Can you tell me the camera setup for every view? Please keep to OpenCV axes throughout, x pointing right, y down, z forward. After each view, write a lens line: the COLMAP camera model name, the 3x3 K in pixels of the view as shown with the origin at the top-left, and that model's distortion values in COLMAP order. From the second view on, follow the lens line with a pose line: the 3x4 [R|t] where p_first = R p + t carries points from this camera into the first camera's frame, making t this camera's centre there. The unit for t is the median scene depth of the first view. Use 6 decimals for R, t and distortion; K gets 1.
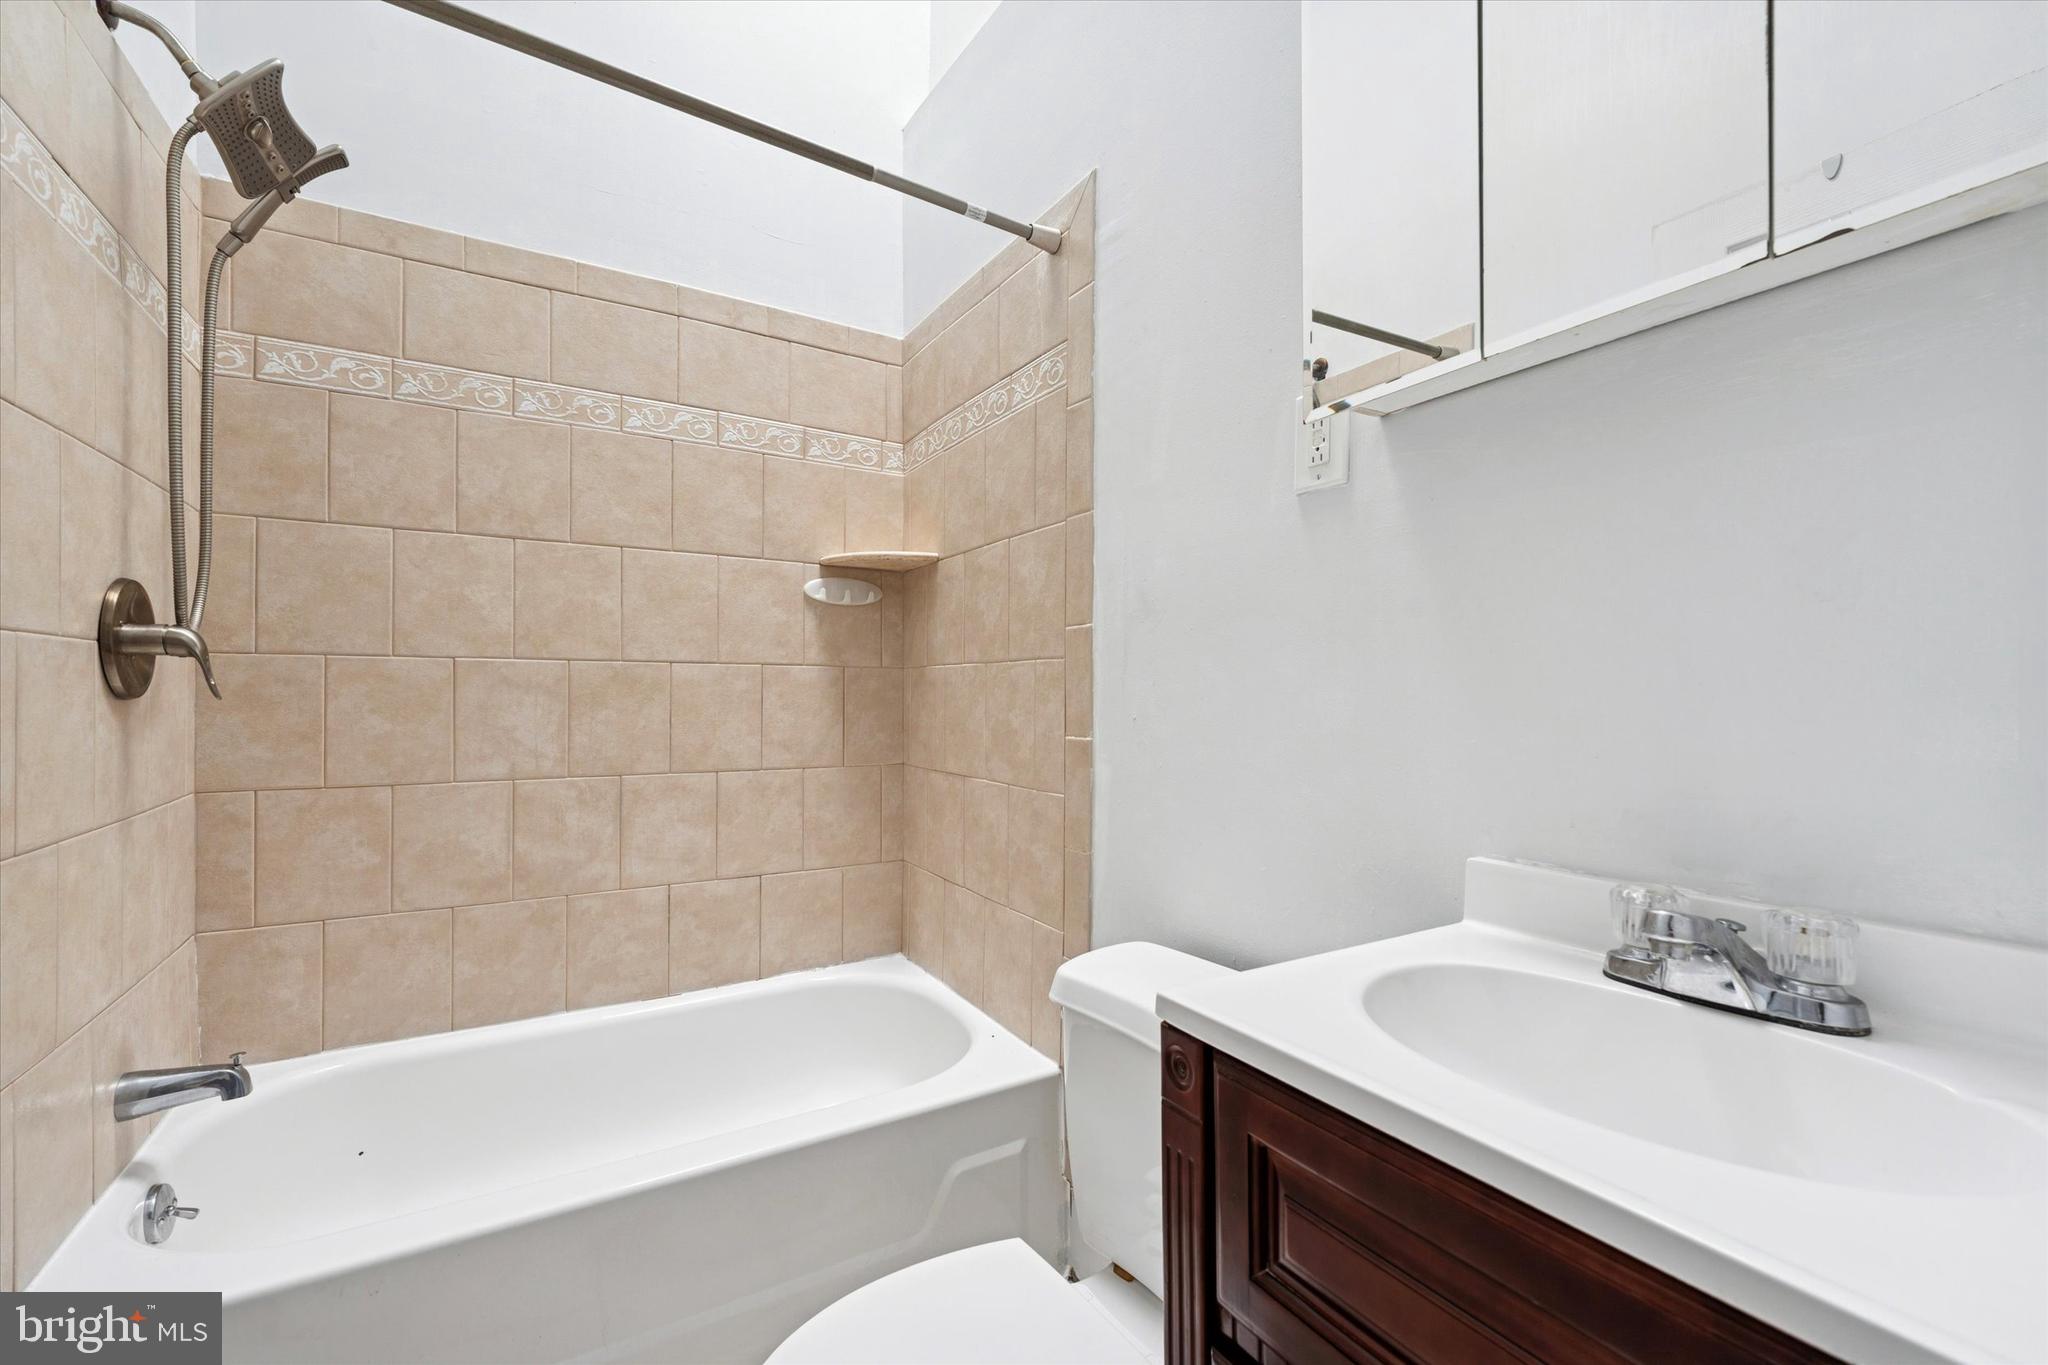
lens RADIAL K [[841.7, 0, 1022.1], [0, 841.7, 690.7], [0, 0, 1]] dist [-0.000612, -0.000670]
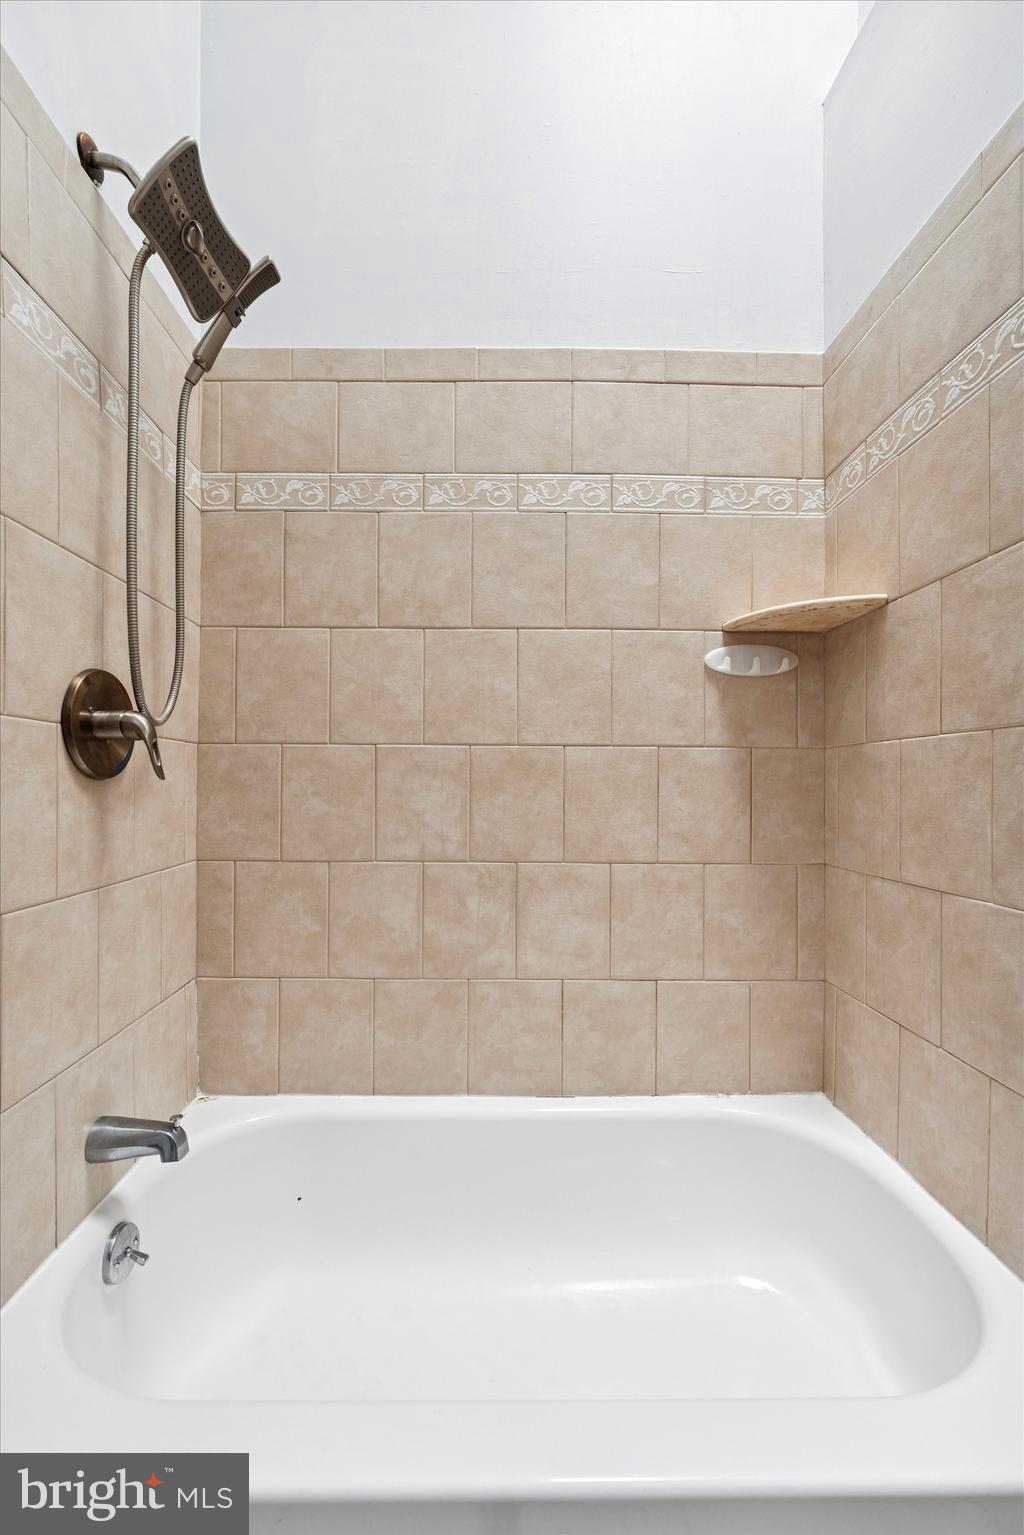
lens RADIAL K [[630.9, 0, 507.8], [0, 630.9, 783.1], [0, 0, 1]] dist [-0.000612, -0.000670]
pose [[0.872994, -0.001393, -0.487729, -0.134999], [-0.001235, 0.999986, -0.005067, 0.013019], [0.487730, 0.005026, 0.872980, 0.372588]]
